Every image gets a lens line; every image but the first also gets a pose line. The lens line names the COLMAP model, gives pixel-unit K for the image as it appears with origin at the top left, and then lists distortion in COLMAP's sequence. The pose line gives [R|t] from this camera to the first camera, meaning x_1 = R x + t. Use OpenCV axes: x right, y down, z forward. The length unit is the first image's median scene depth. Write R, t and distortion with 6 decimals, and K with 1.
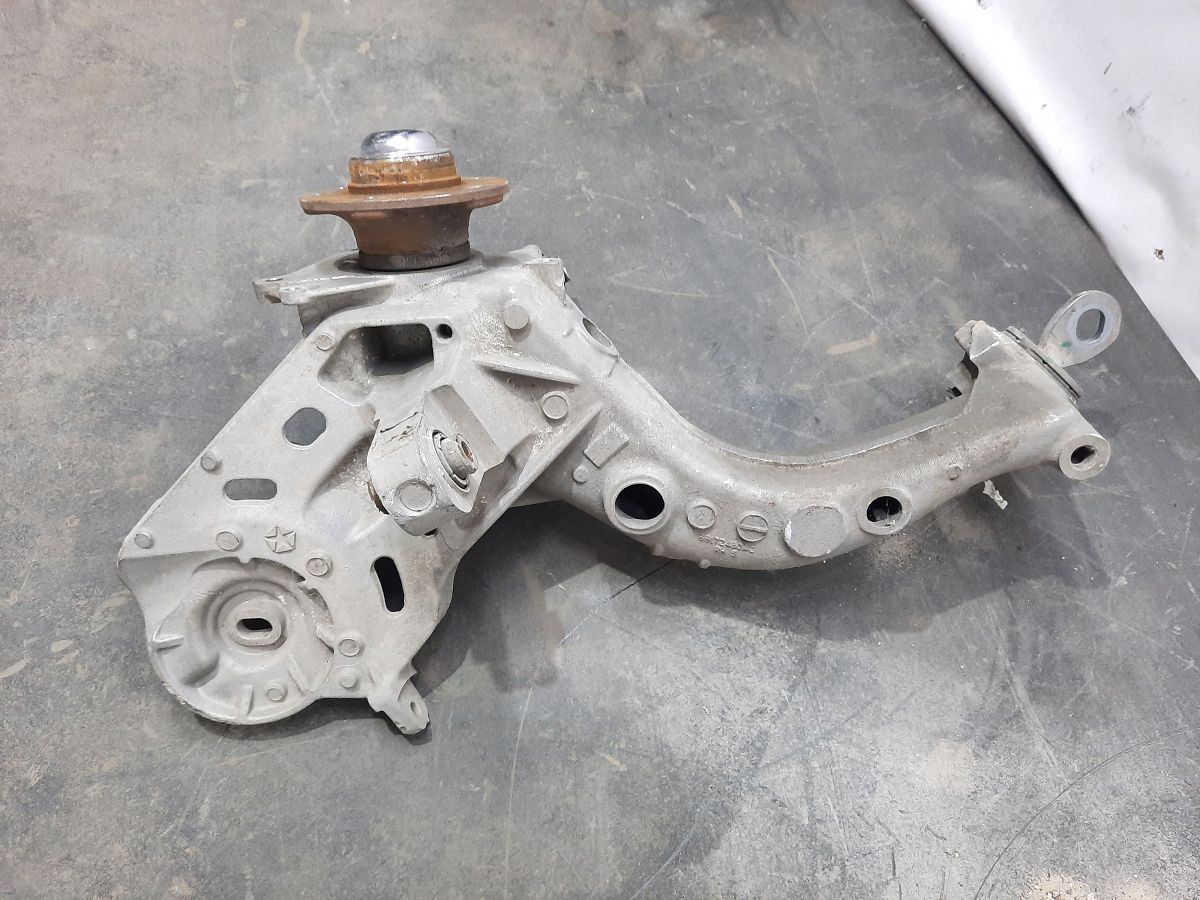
lens RADIAL K [[884.1, 0, 596.9], [0, 884.1, 455.4], [0, 0, 1]] dist [0.047108, -0.052583]
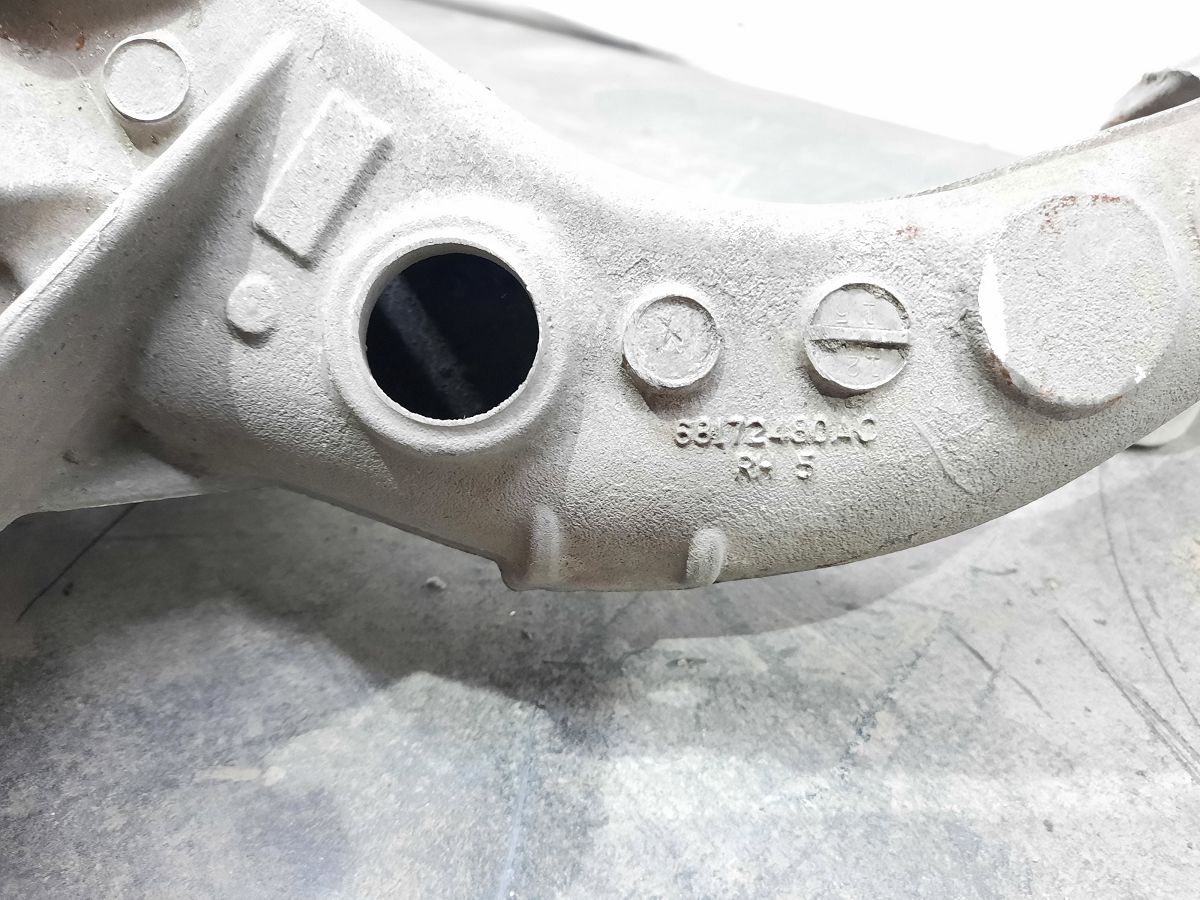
lens RADIAL K [[932.4, 0, 600.0], [0, 932.4, 450.0], [0, 0, 1]] dist [-0.001467, -0.004393]
pose [[0.985301, -0.107962, 0.132383, 0.052956], [0.151310, 0.911268, -0.383010, 0.214010], [-0.079286, 0.397411, 0.914209, 0.750332]]
